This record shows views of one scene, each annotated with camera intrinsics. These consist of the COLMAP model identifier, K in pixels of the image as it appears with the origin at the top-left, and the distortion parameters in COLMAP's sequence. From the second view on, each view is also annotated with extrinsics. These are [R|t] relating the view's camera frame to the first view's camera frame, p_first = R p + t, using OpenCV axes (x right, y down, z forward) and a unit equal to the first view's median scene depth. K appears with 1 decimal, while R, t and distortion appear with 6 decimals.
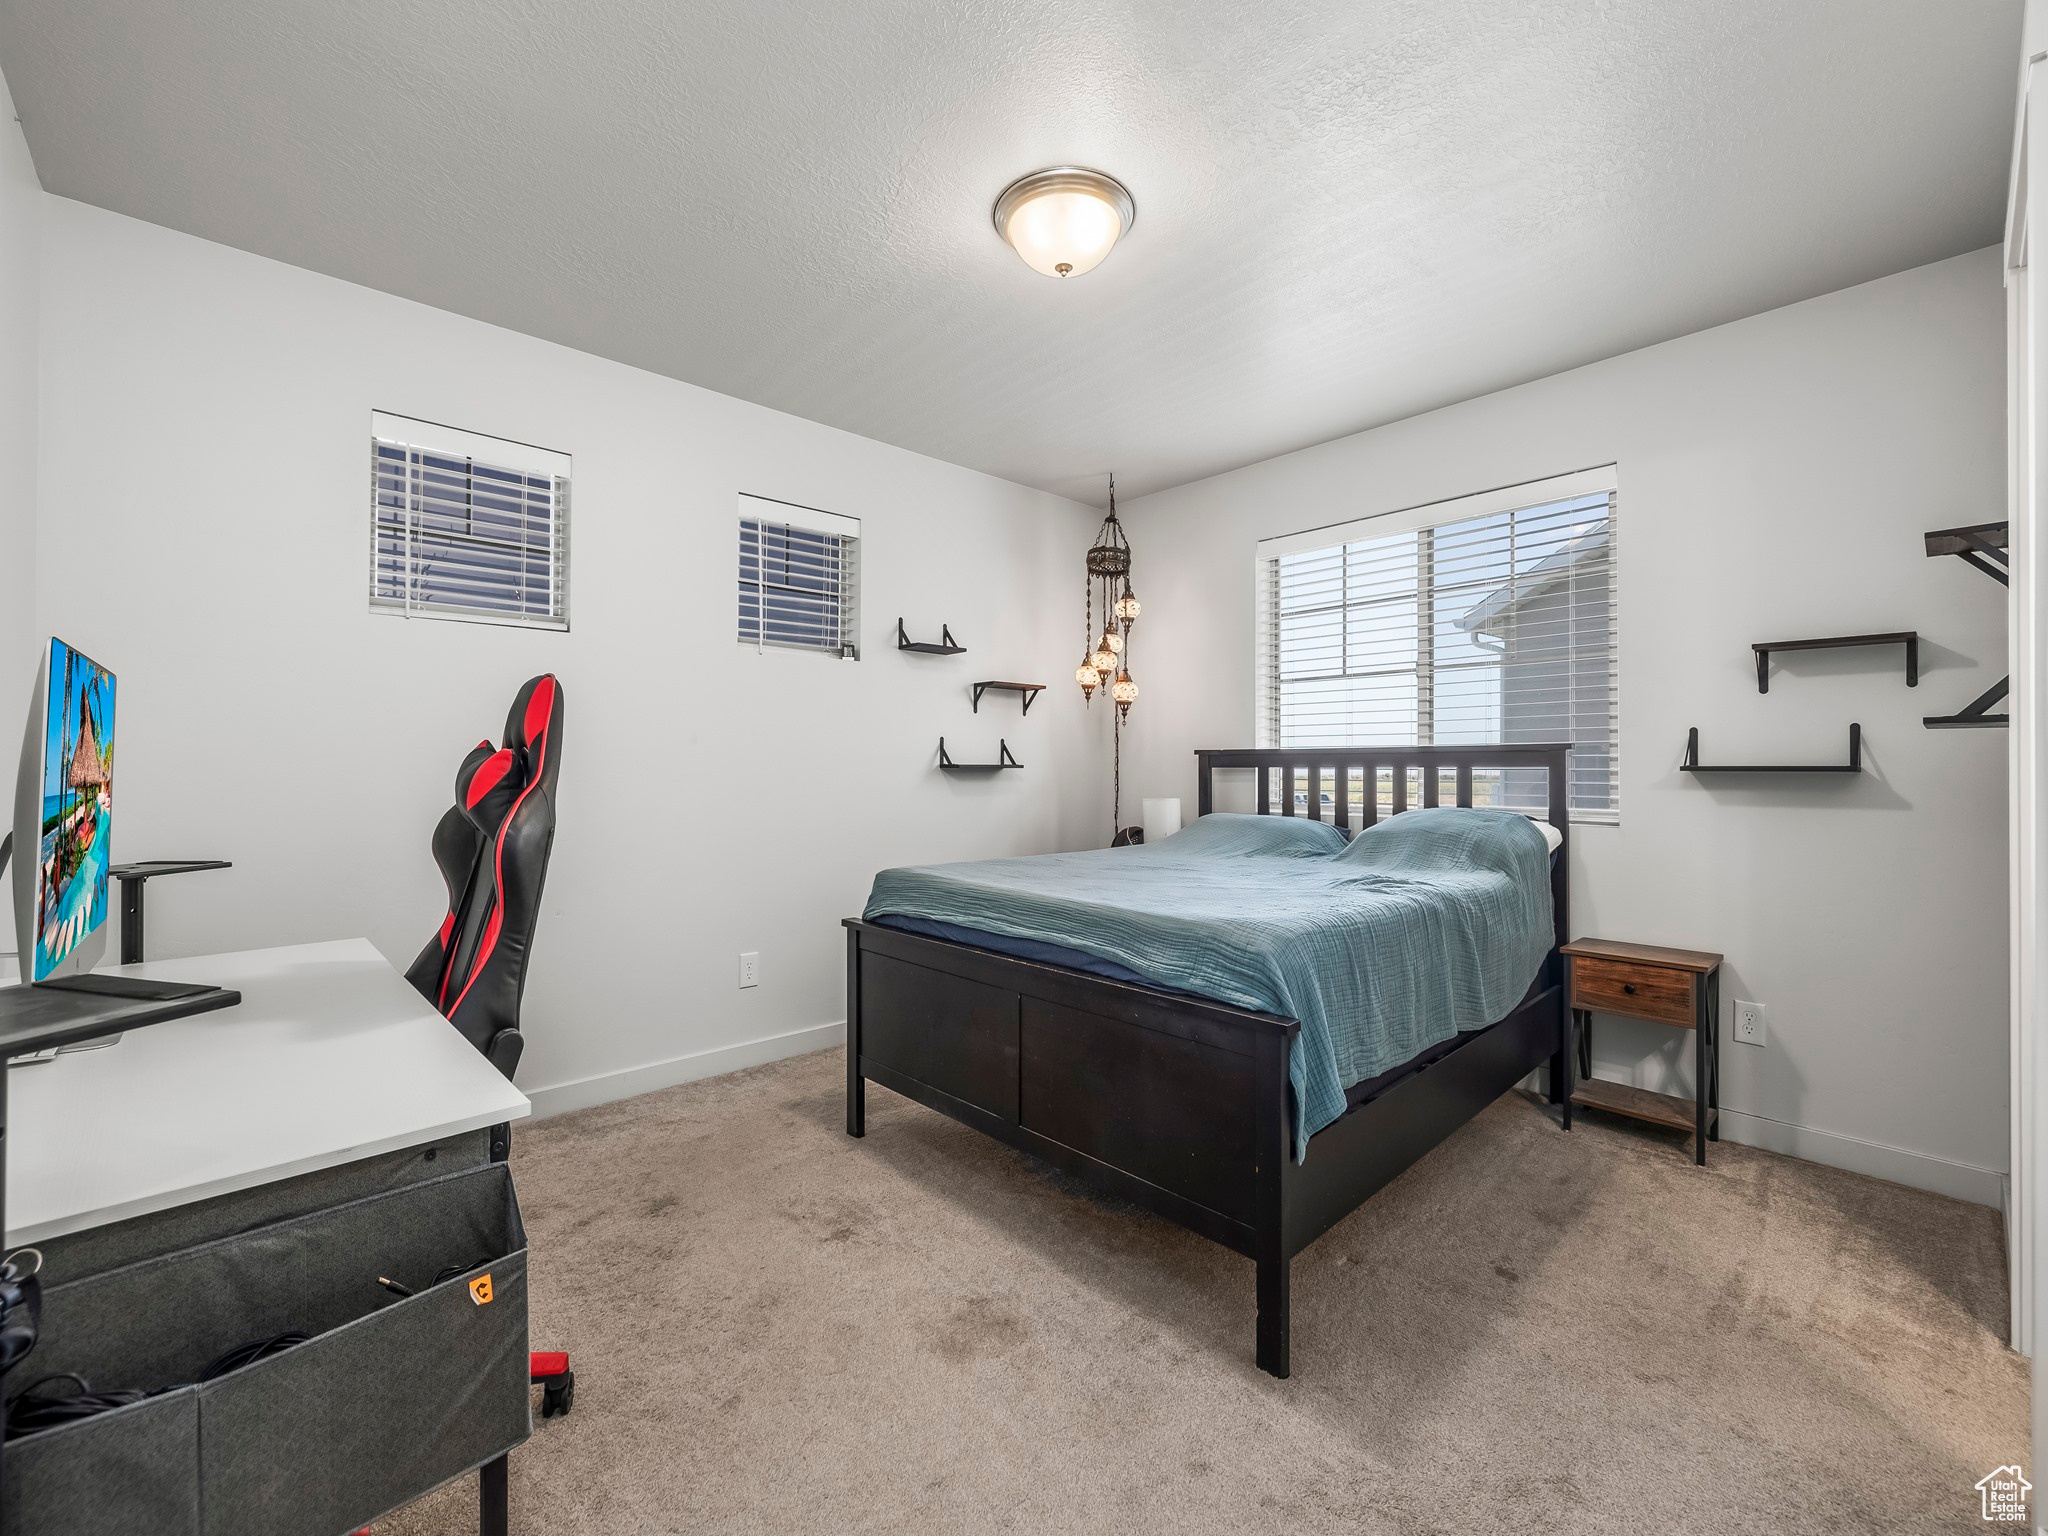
lens RADIAL K [[866.1, 0, 1010.8], [0, 866.1, 757.9], [0, 0, 1]] dist [0.000723, 0.000074]
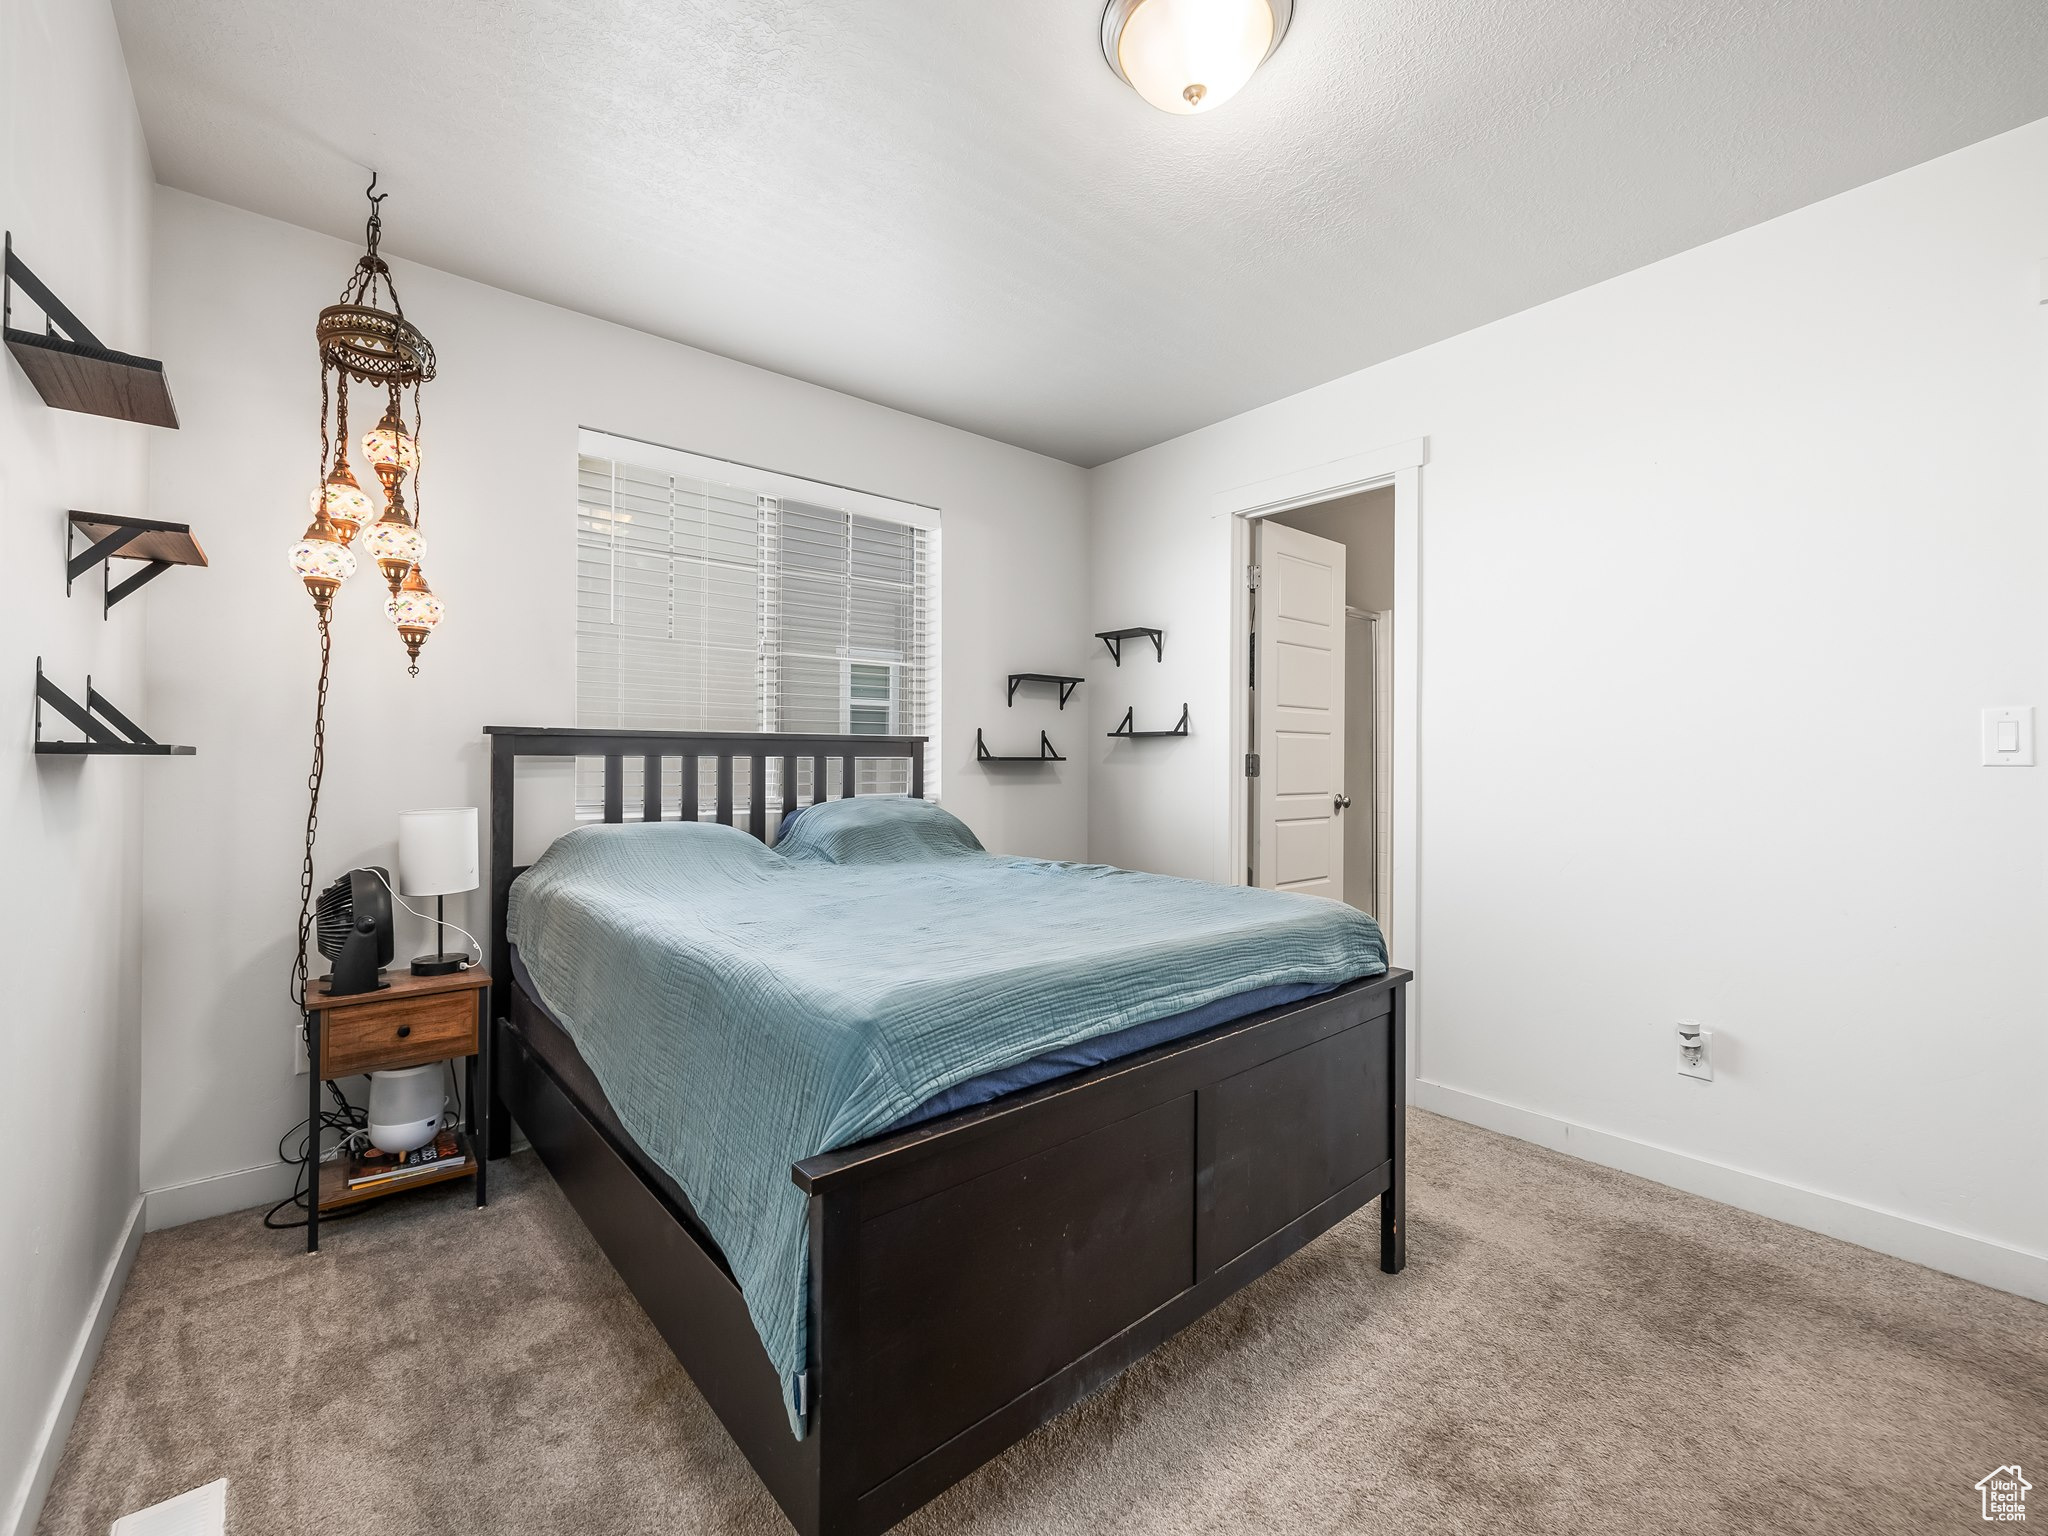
lens RADIAL K [[877.5, 0, 1011.3], [0, 877.5, 751.6], [0, 0, 1]] dist [0.001837, 0.000629]
pose [[0.039991, 0.005048, 0.999187, -0.467474], [-0.020135, 0.999788, -0.004245, 0.005093], [-0.998997, -0.019948, 0.040084, 0.742857]]
